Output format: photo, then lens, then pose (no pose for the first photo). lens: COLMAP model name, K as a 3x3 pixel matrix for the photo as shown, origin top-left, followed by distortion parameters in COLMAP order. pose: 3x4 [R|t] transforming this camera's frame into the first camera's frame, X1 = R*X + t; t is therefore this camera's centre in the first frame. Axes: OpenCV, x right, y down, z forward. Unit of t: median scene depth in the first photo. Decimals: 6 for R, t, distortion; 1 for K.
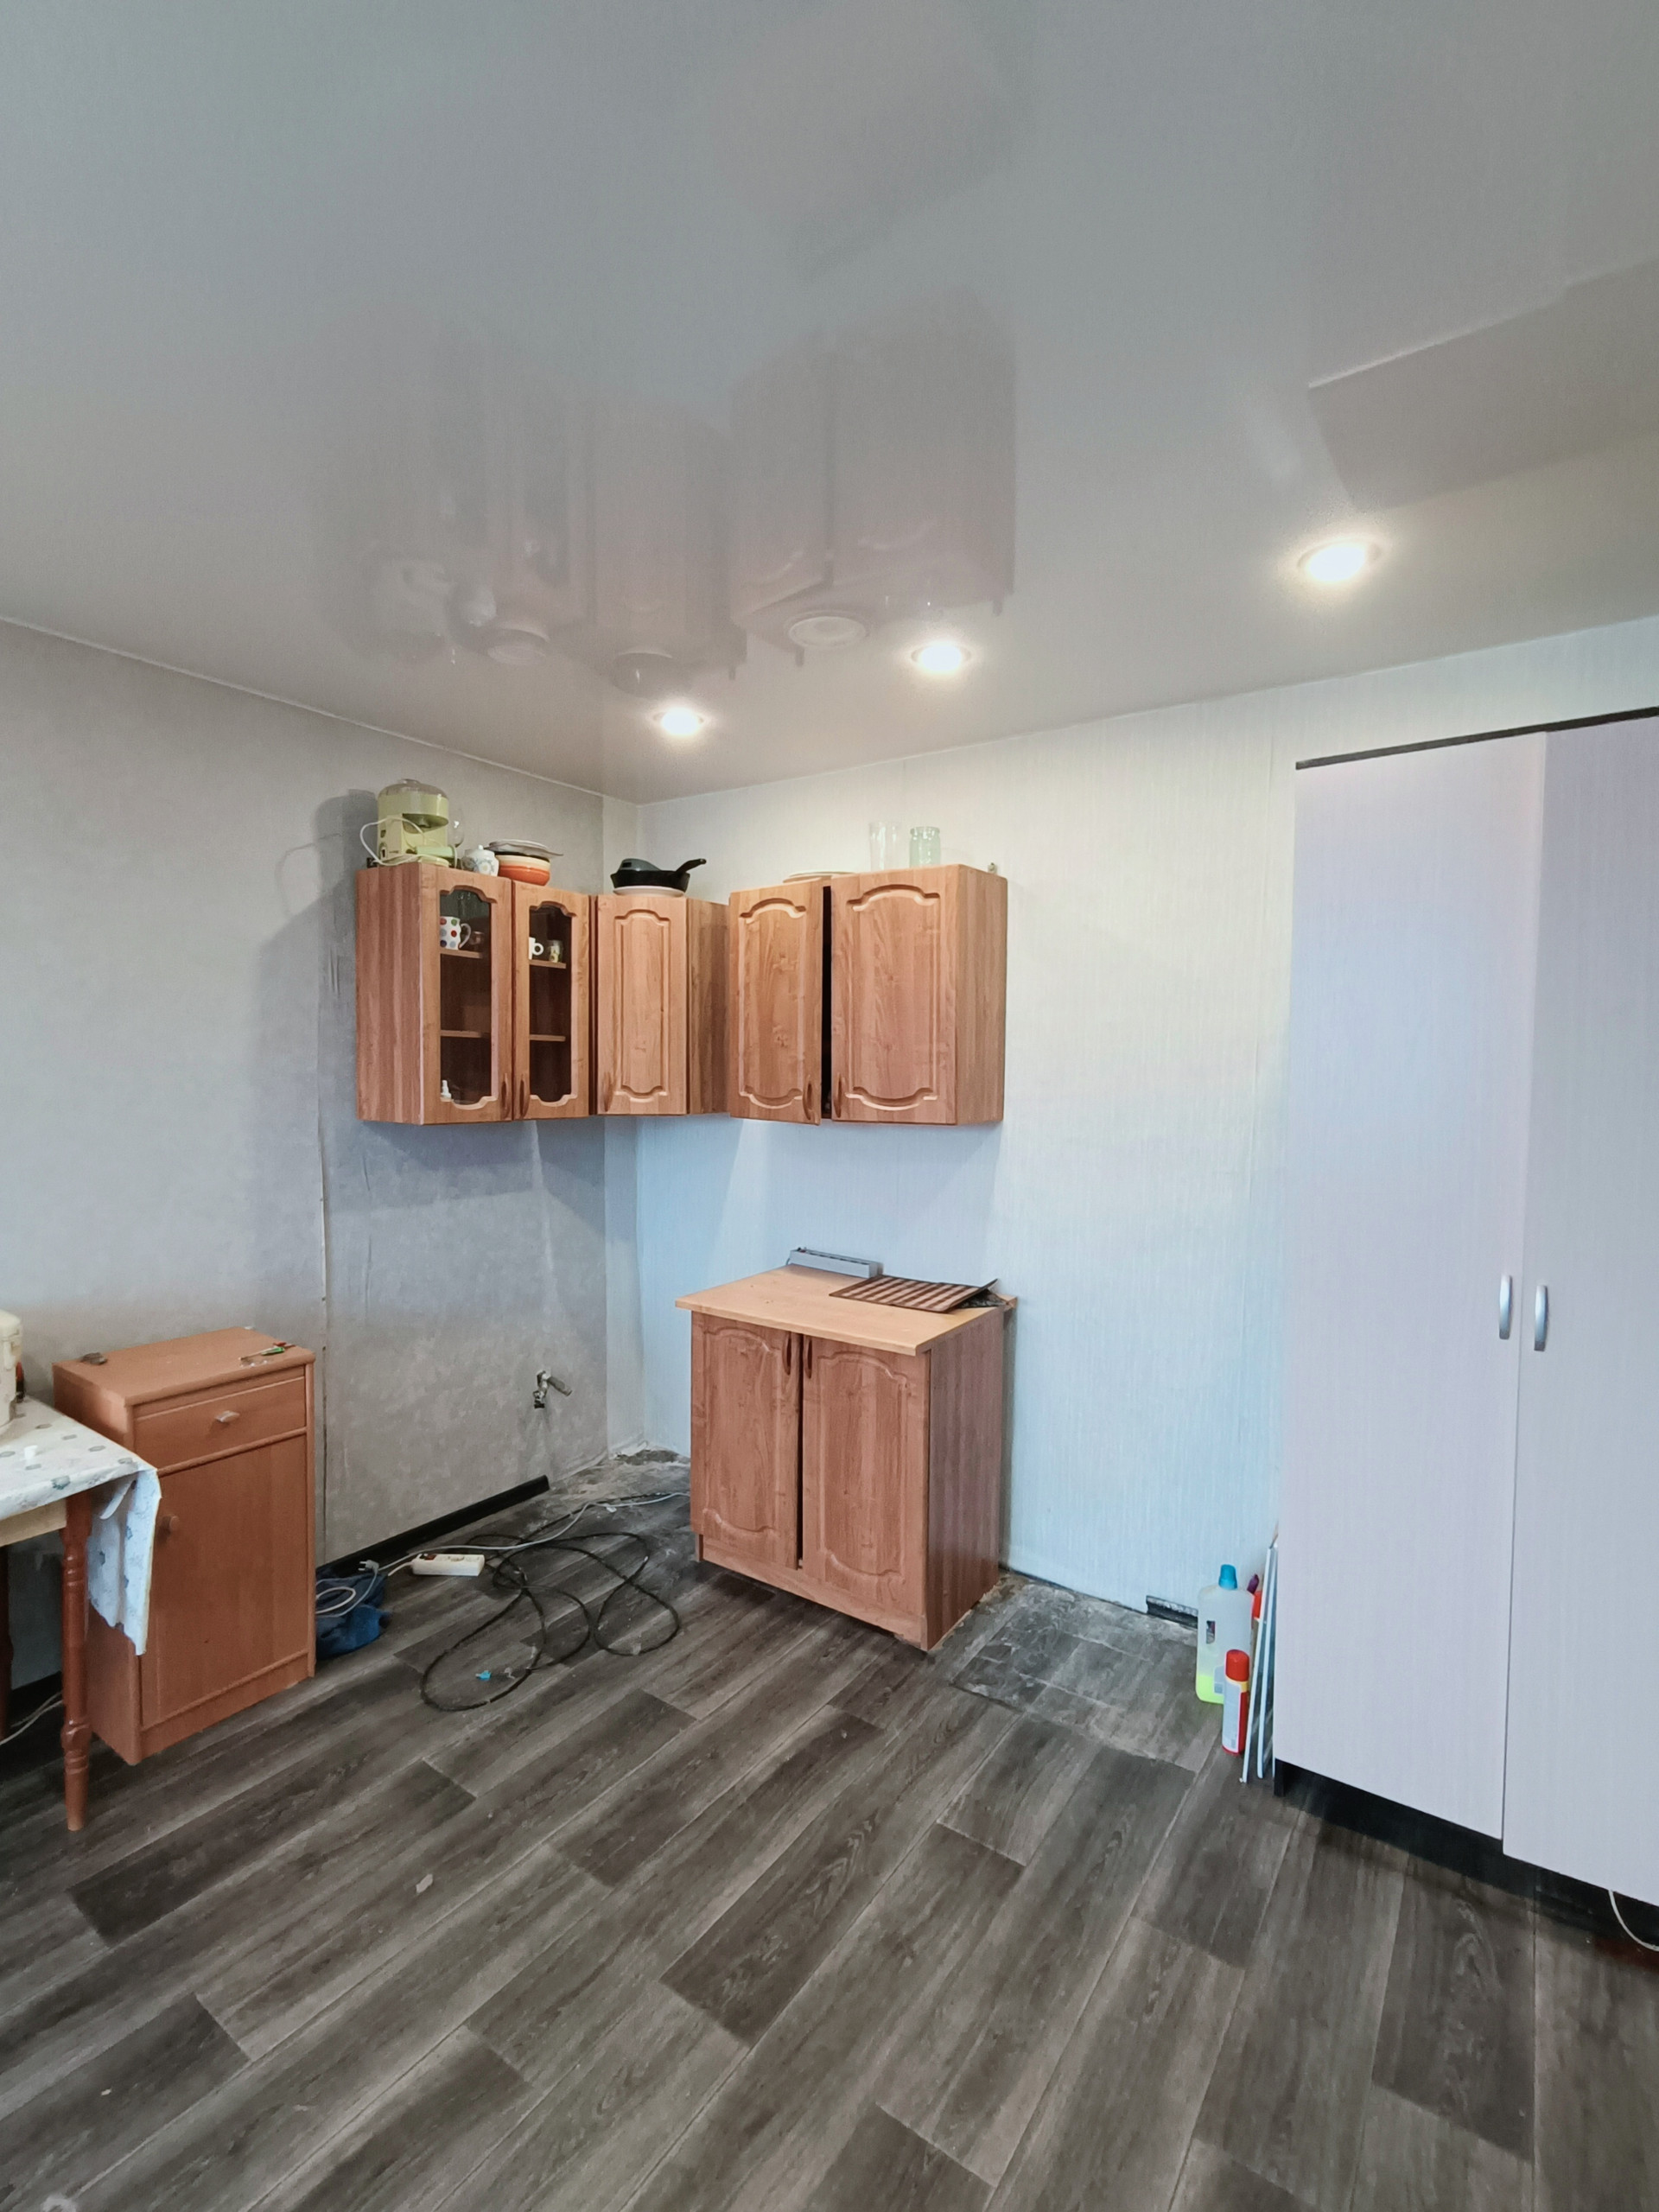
lens RADIAL K [[1028.2, 0, 828.3], [0, 1028.2, 1124.6], [0, 0, 1]] dist [-0.003887, -0.000246]
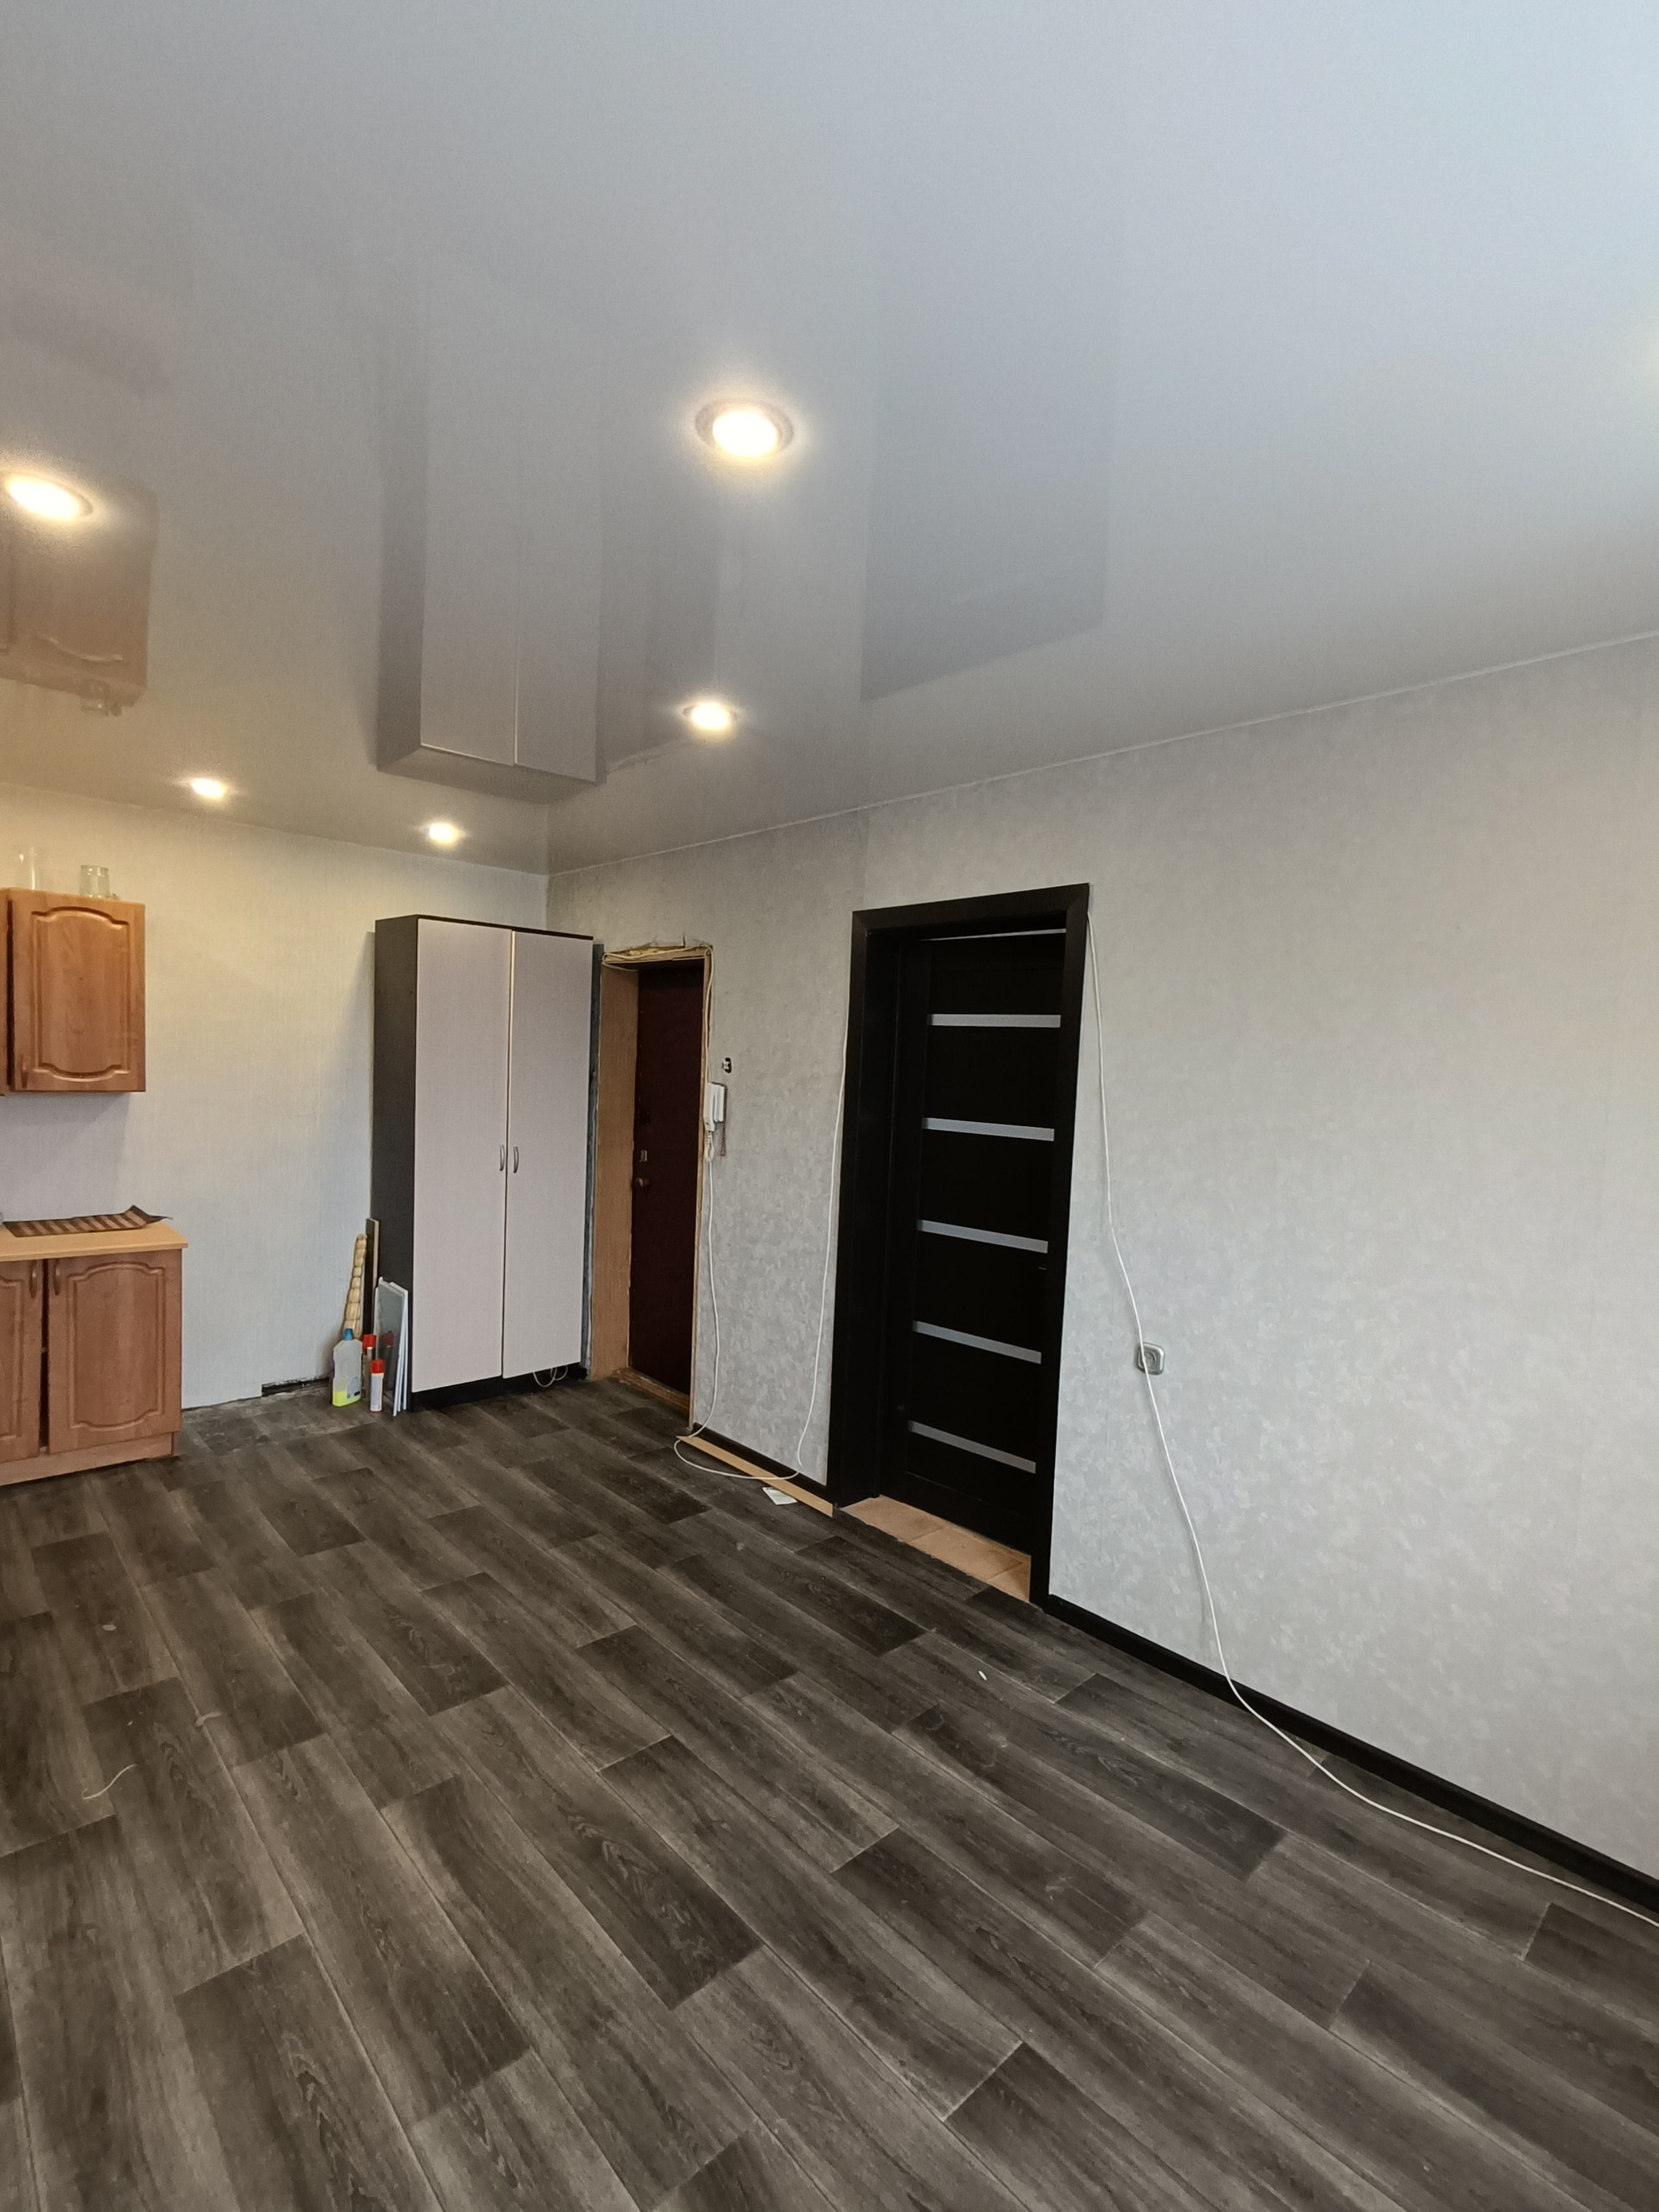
lens RADIAL K [[1028.2, 0, 827.8], [0, 1028.2, 1108.7], [0, 0, 1]] dist [-0.003887, -0.000246]
pose [[0.212774, -0.044440, 0.976090, -1.325381], [0.020215, 0.998952, 0.041075, -0.018625], [-0.976892, 0.010992, 0.213449, -0.250059]]
